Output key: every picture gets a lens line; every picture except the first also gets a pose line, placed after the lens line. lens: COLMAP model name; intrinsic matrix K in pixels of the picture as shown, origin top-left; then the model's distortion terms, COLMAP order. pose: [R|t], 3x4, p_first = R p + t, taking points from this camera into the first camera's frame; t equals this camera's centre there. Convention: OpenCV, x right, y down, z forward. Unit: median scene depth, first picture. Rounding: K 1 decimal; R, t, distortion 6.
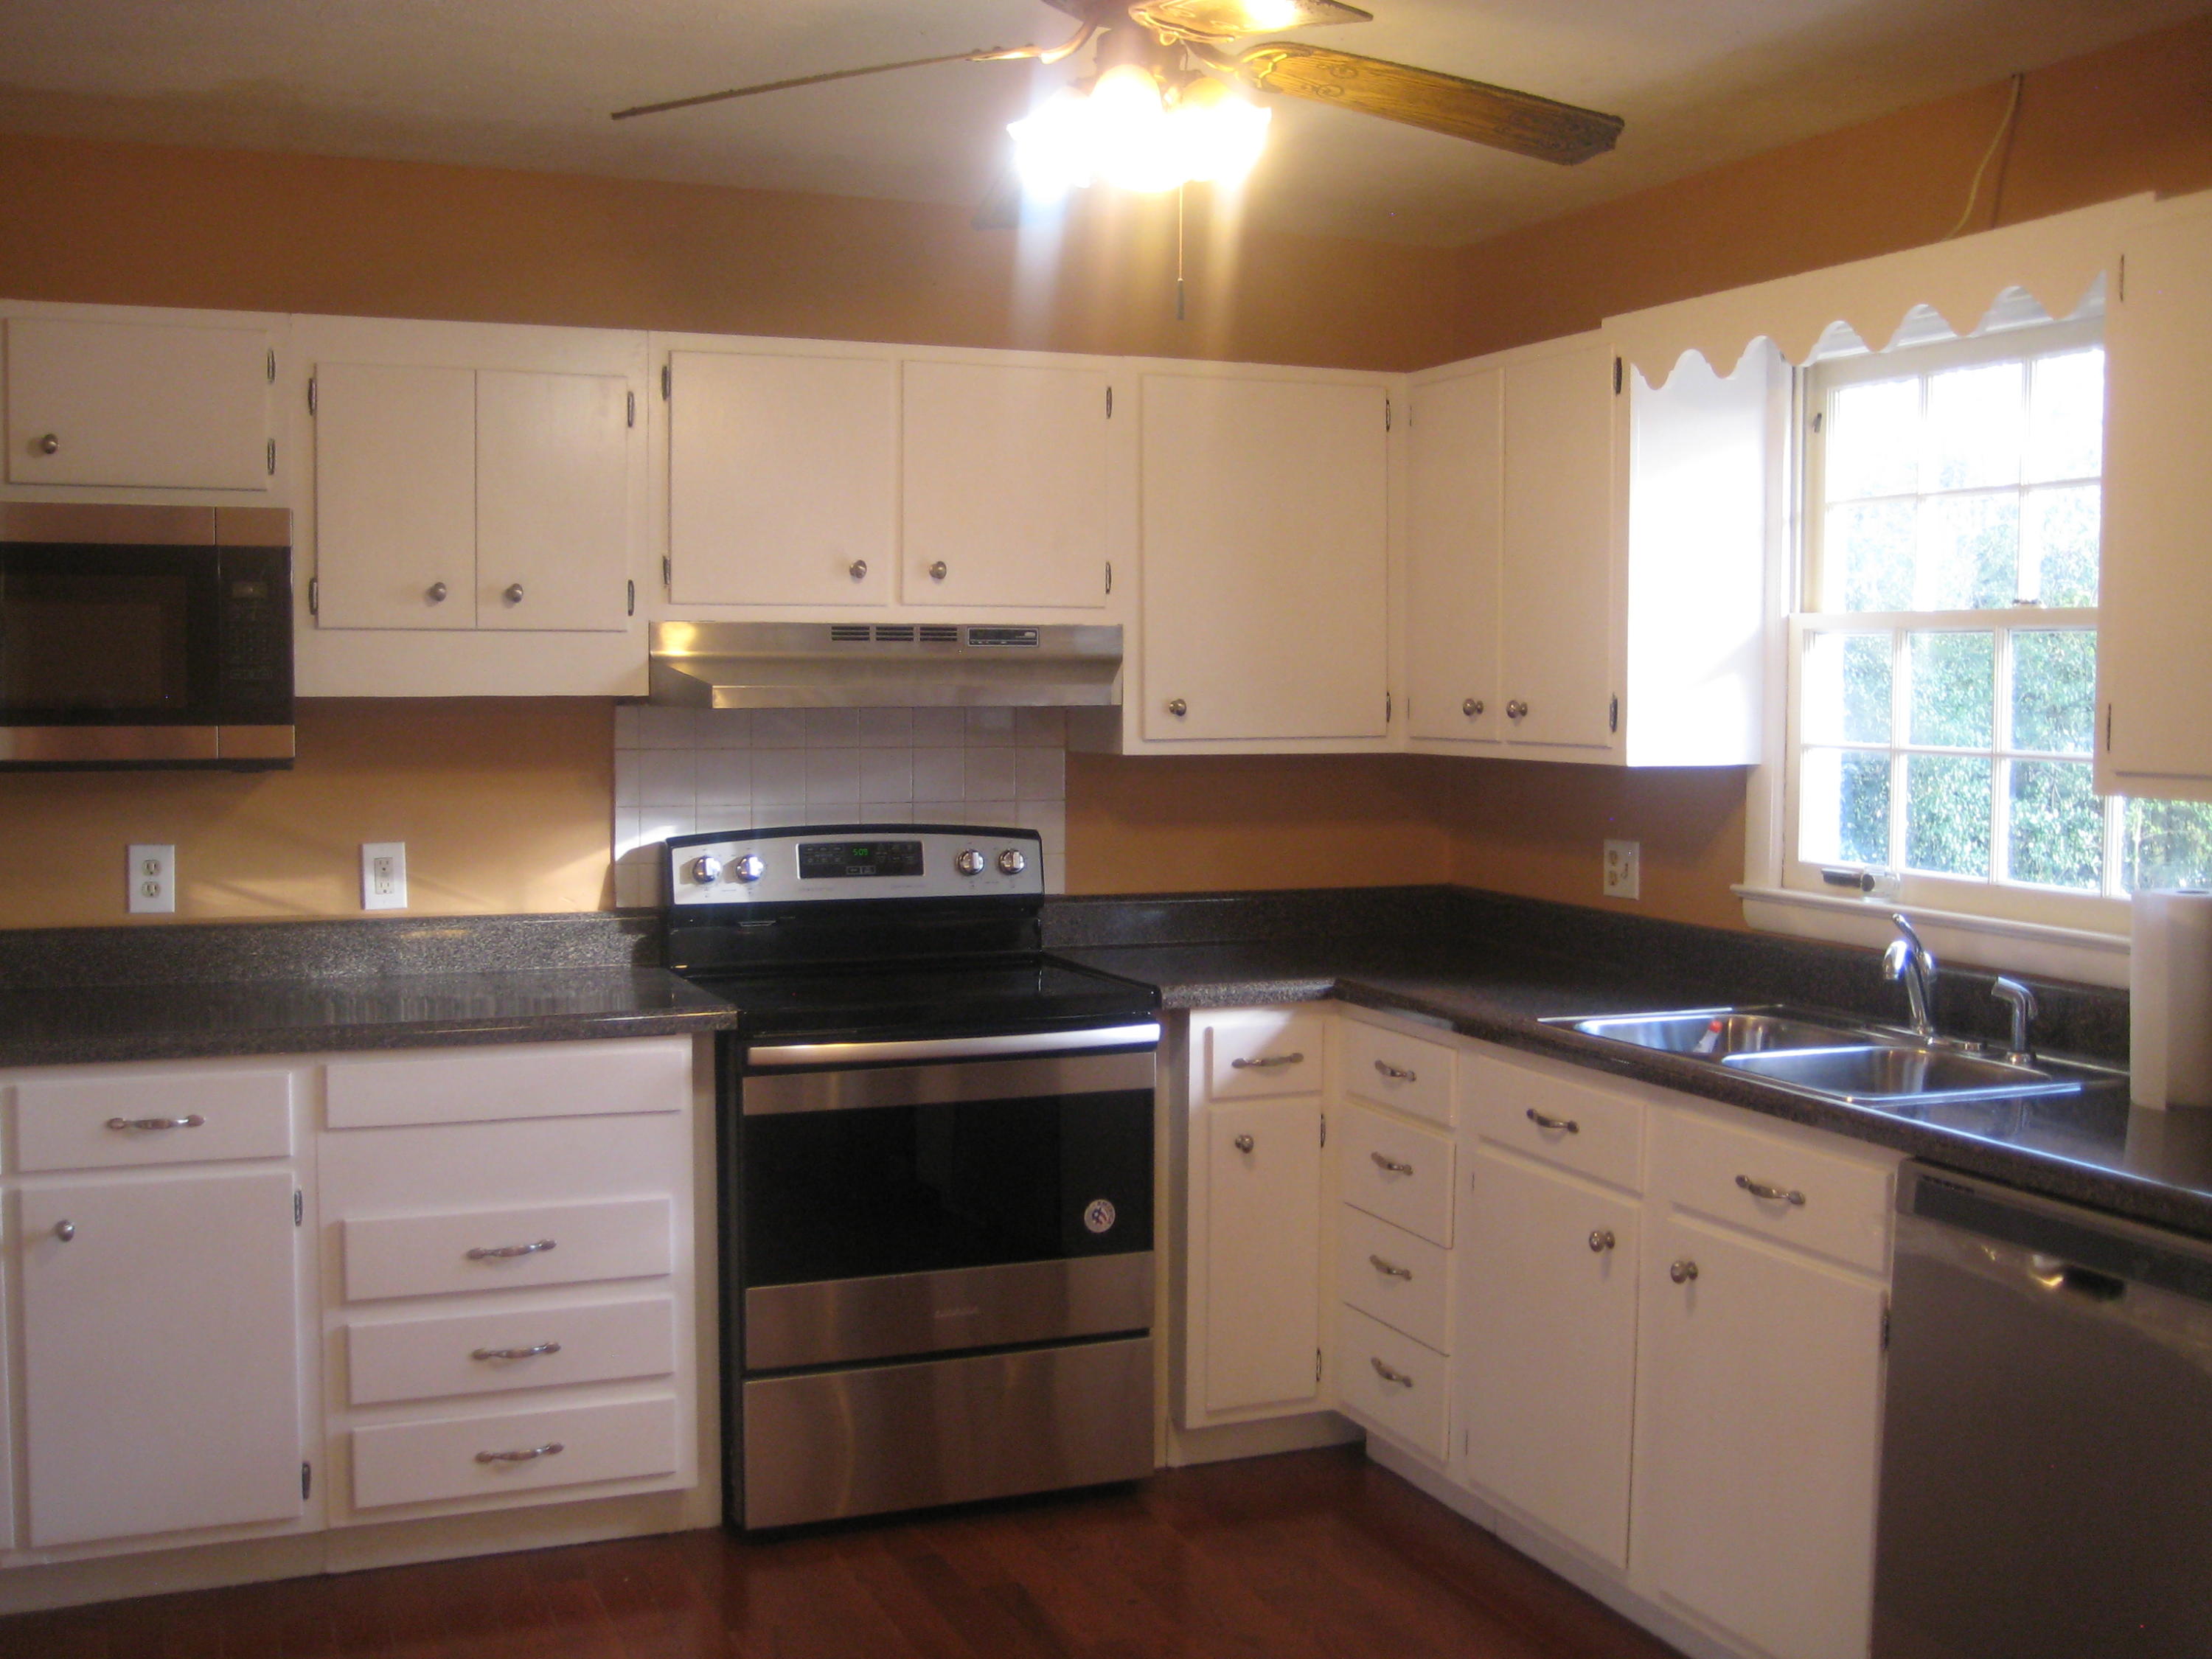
lens RADIAL K [[2334.3, 0, 1106.0], [0, 2334.3, 829.5], [0, 0, 1]] dist [-0.156290, 0.199402]
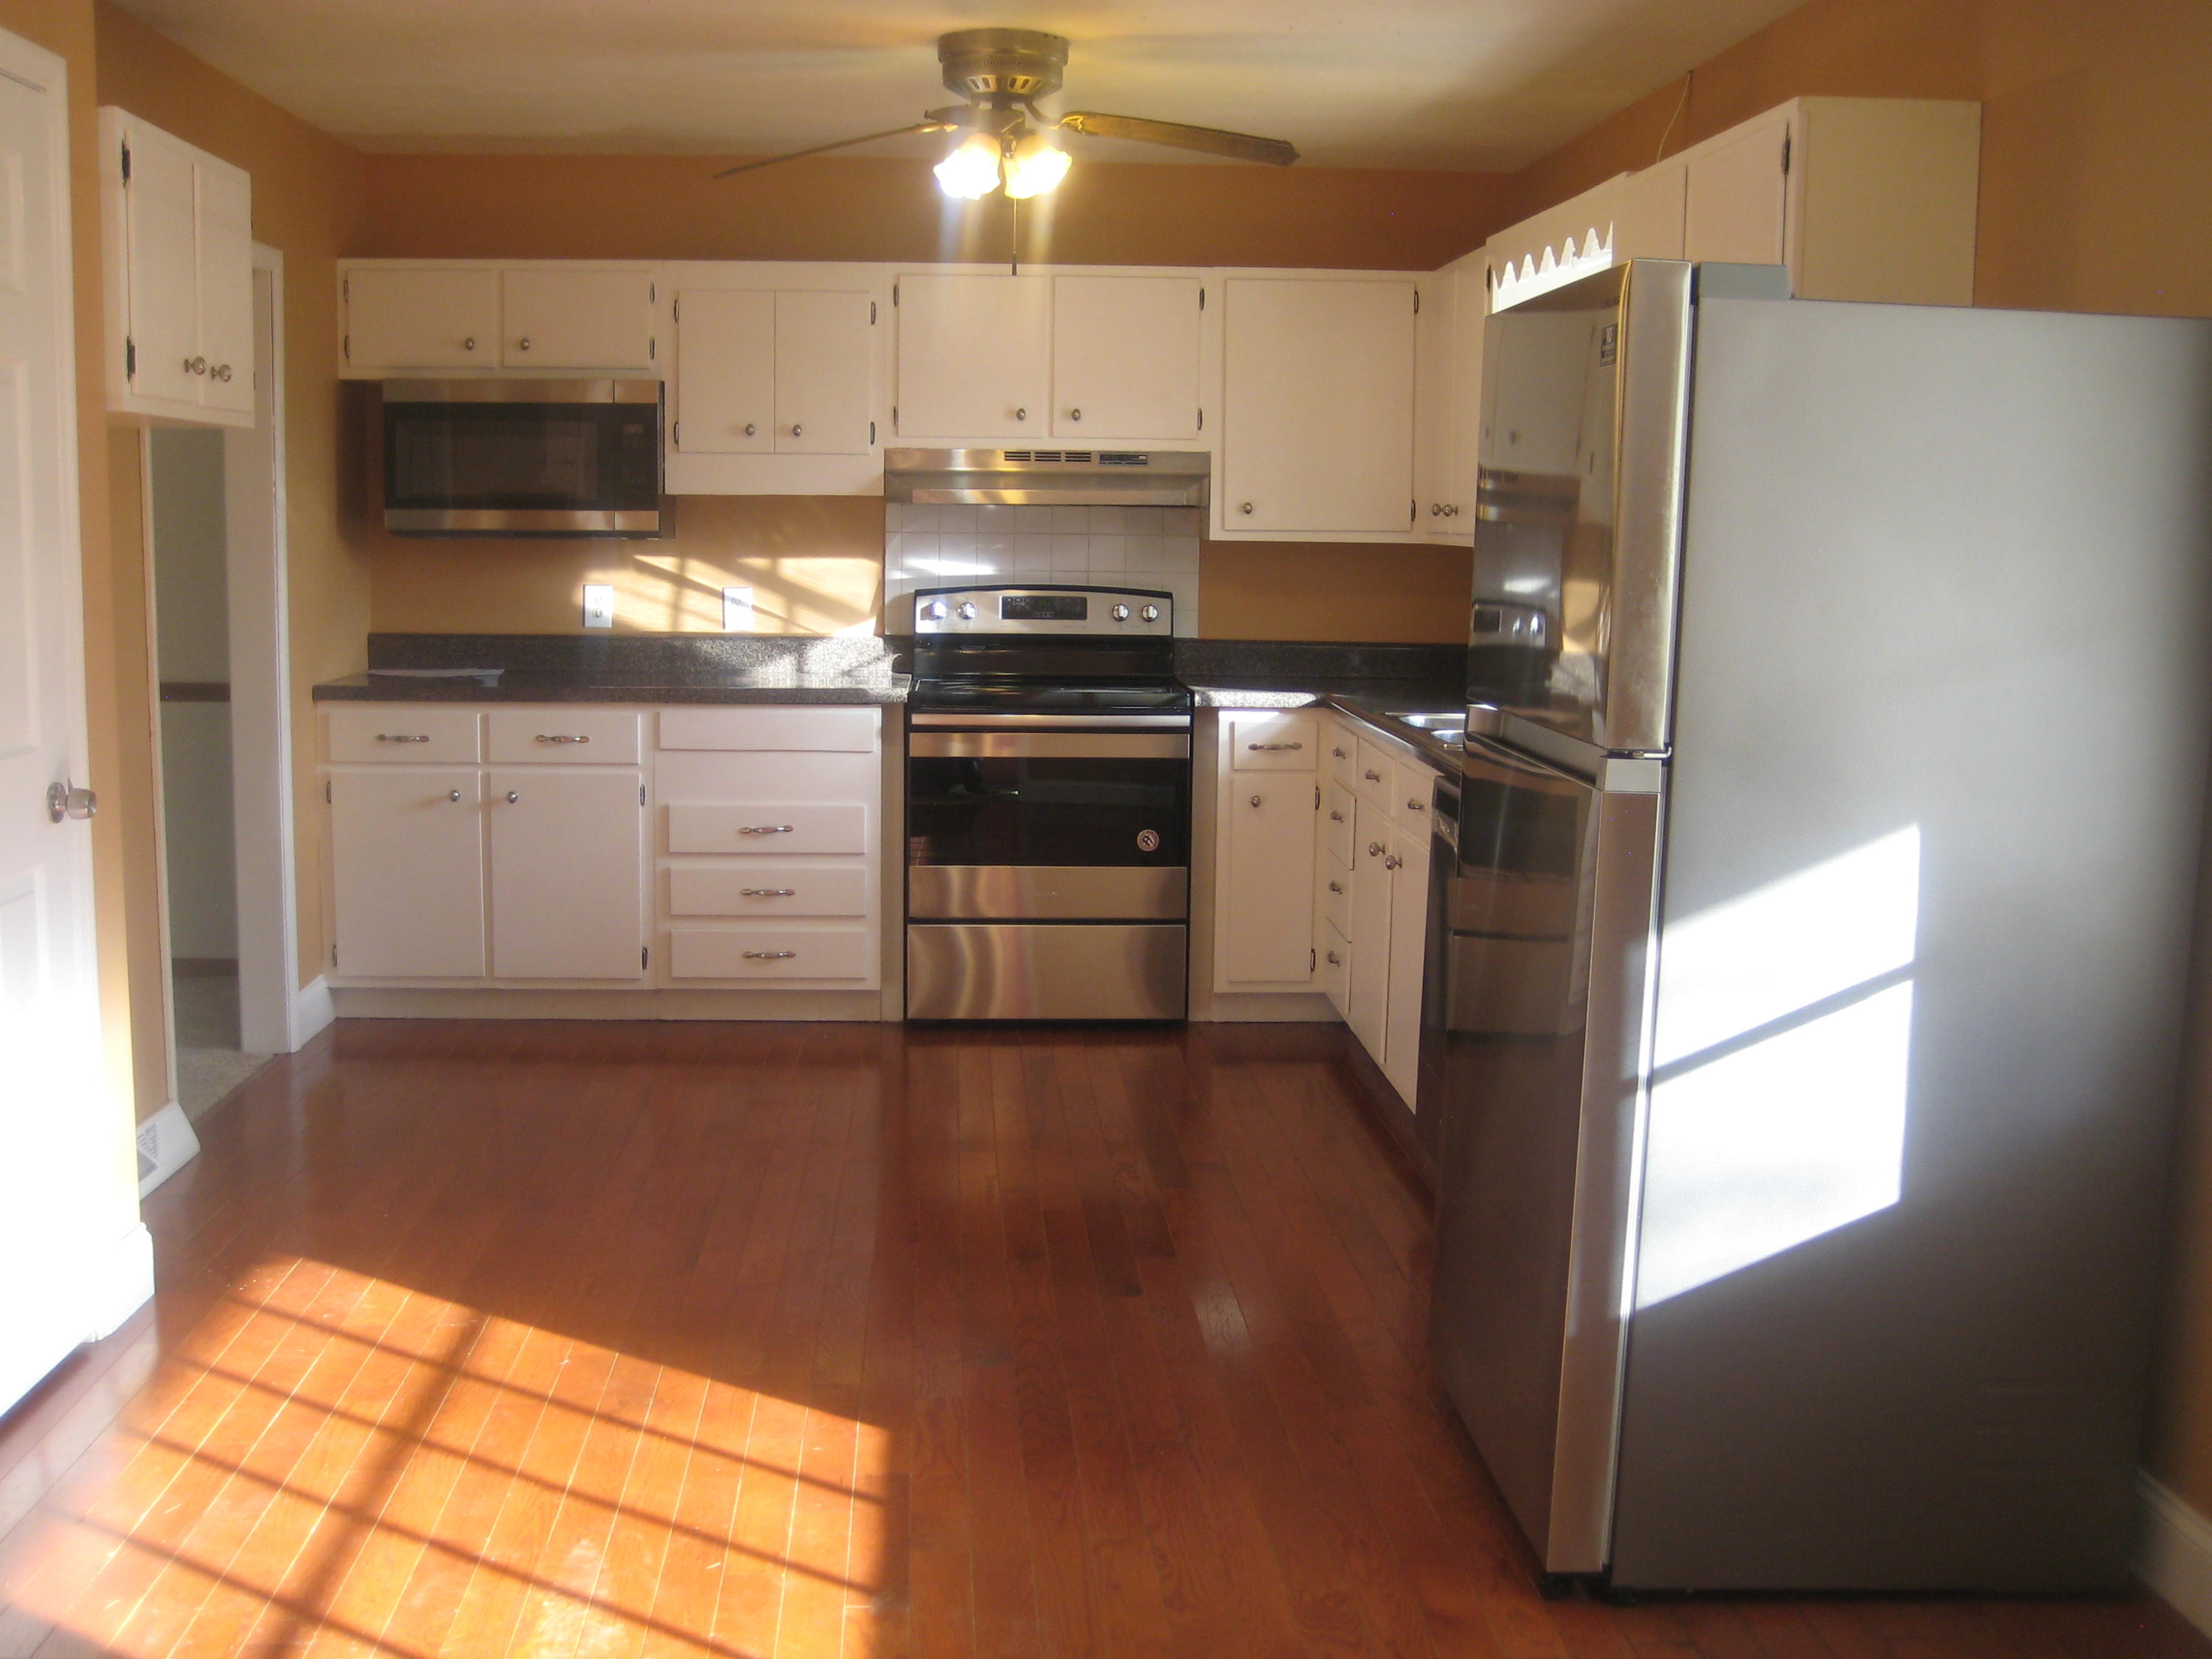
lens RADIAL K [[2334.3, 0, 1106.0], [0, 2334.3, 829.5], [0, 0, 1]] dist [-0.156290, 0.199402]
pose [[0.946229, 0.051800, -0.319322, 0.464125], [-0.029005, 0.996706, 0.075737, 0.044636], [0.322194, -0.062403, 0.944615, -0.458510]]
